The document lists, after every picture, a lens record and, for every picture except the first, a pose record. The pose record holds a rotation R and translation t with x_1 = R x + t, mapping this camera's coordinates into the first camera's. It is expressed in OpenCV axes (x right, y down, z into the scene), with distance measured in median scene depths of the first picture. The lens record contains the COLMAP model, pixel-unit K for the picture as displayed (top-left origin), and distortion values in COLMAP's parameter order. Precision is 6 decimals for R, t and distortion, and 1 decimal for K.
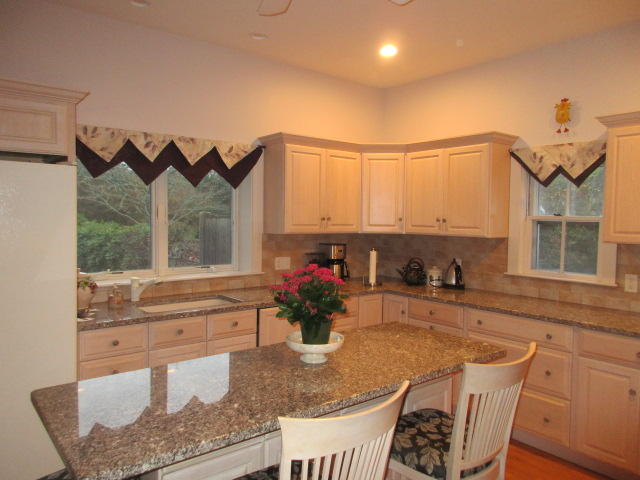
lens RADIAL K [[483.1, 0, 320.0], [0, 483.1, 240.0], [0, 0, 1]] dist [0.005472, 0.002406]
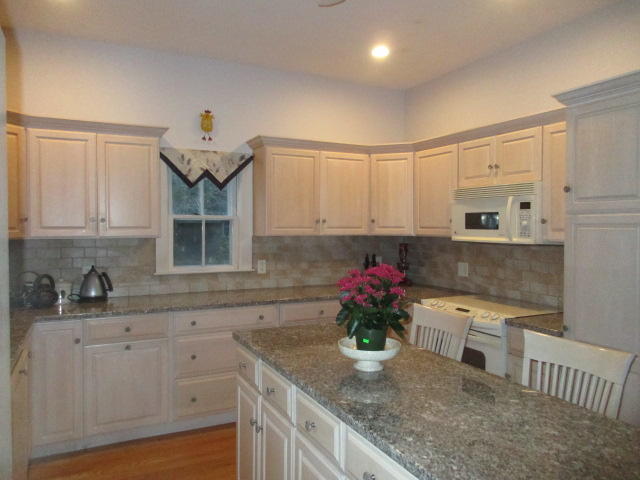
lens RADIAL K [[483.1, 0, 320.0], [0, 483.1, 240.0], [0, 0, 1]] dist [0.005472, 0.002406]
pose [[0.219968, -0.046797, 0.974384, -0.537735], [0.049295, 0.998106, 0.036808, -0.020818], [-0.974261, 0.039936, 0.221858, 0.507382]]
